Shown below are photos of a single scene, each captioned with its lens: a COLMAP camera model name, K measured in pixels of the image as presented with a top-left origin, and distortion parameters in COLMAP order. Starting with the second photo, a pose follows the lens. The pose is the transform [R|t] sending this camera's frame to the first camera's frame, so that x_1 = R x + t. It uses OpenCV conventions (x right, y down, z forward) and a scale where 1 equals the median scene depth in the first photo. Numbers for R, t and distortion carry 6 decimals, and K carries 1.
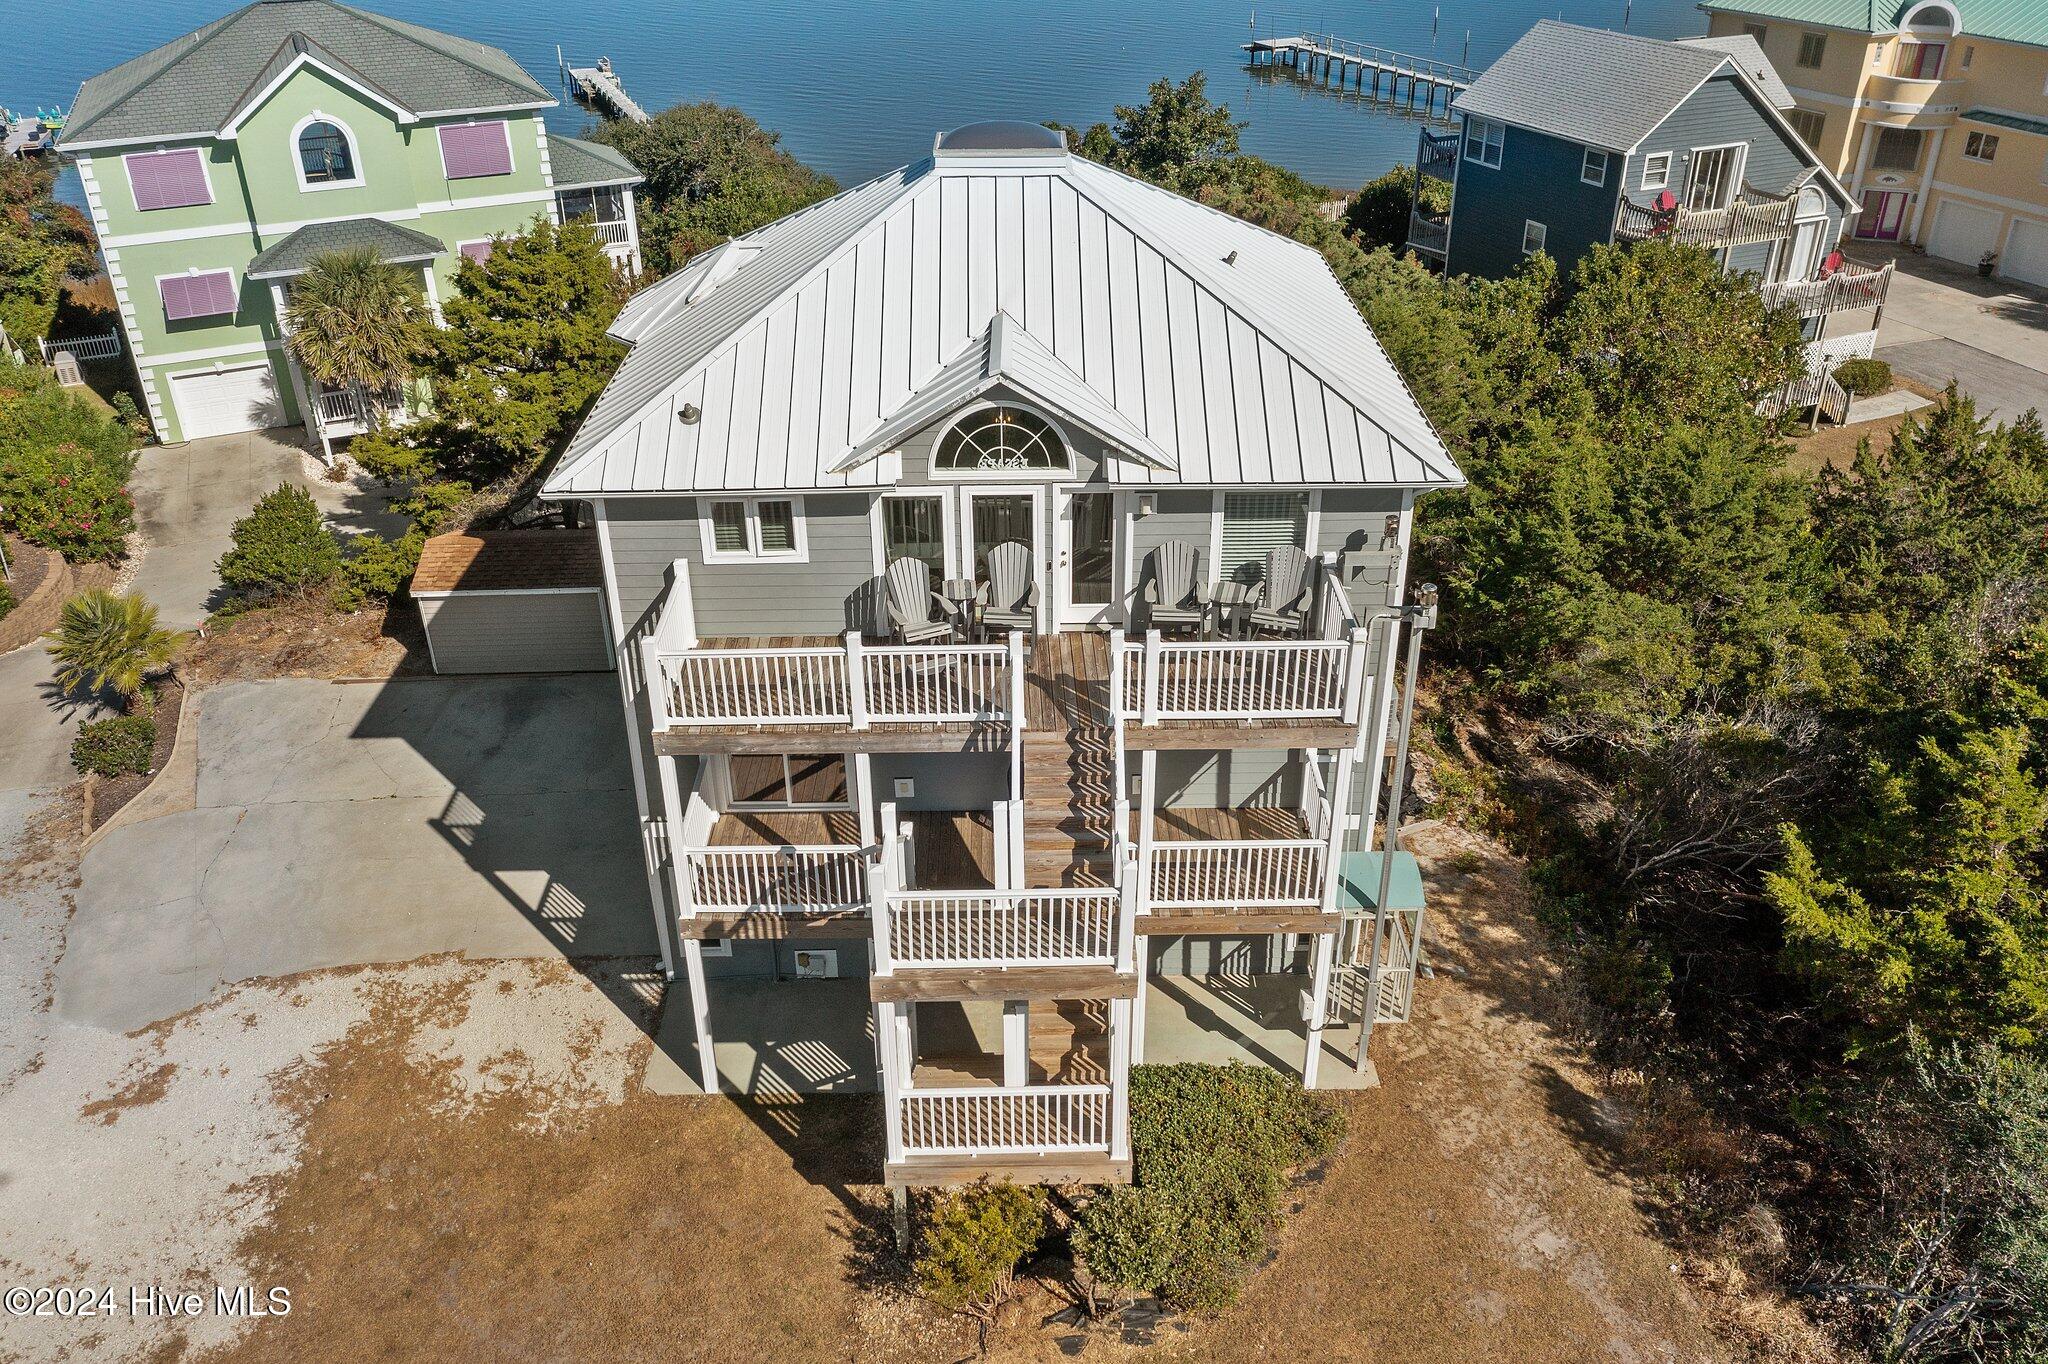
lens RADIAL K [[1618.7, 0, 1024.0], [0, 1618.7, 682.0], [0, 0, 1]] dist [-0.048274, -0.000619]
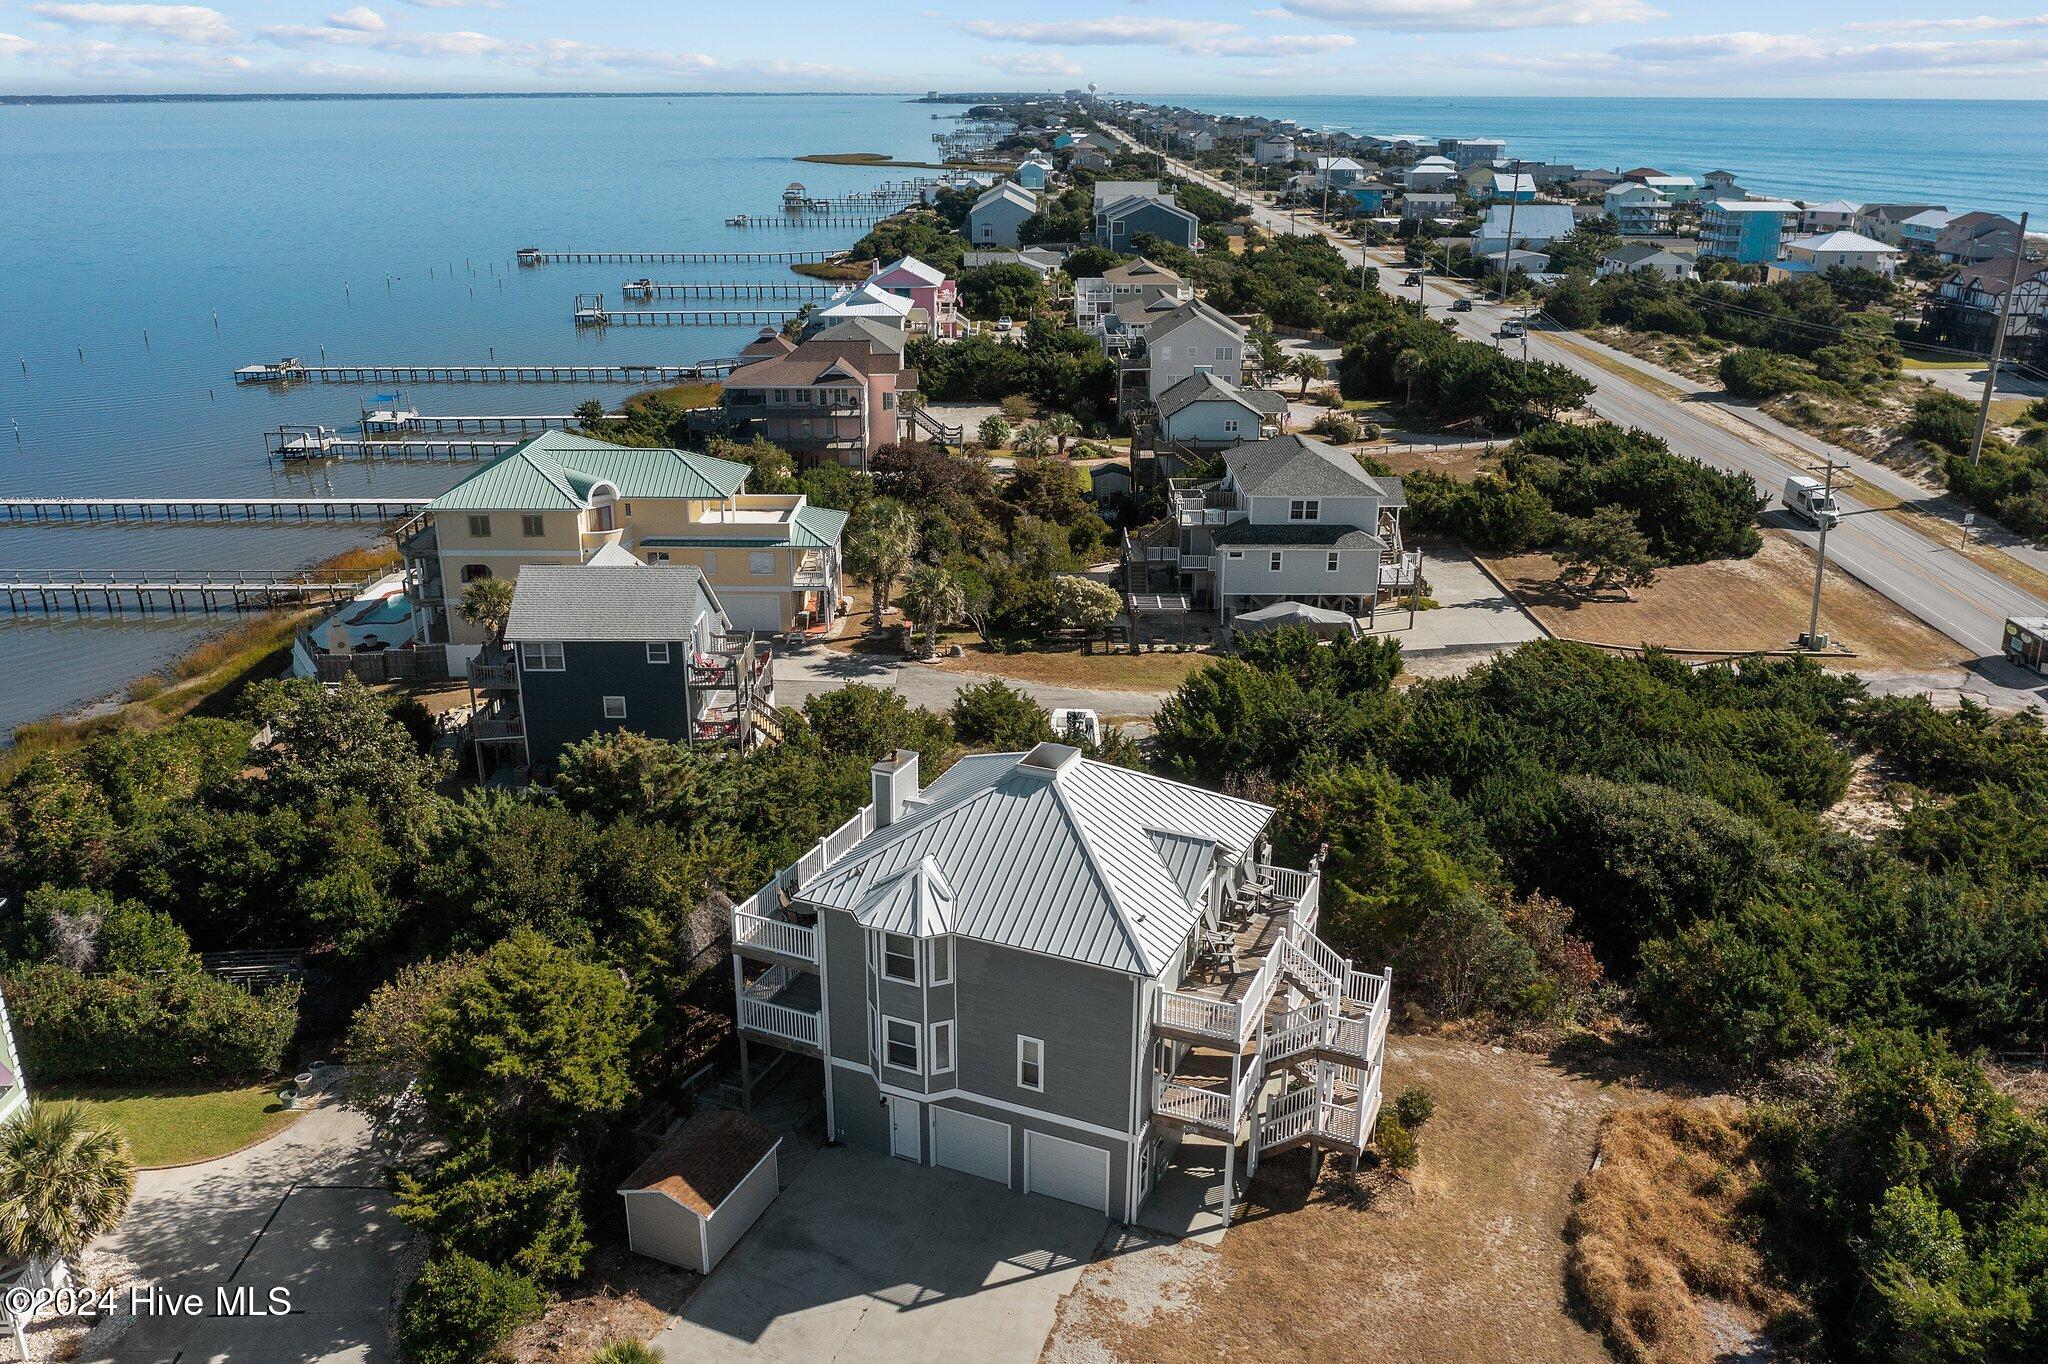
lens RADIAL K [[1681.3, 0, 1024.0], [0, 1681.3, 682.0], [0, 0, 1]] dist [0.022638, -0.004730]
pose [[0.401189, -0.302894, 0.864467, -1.830229], [0.453639, 0.885584, 0.099764, -0.636670], [-0.795776, 0.352132, 0.492691, -0.055579]]
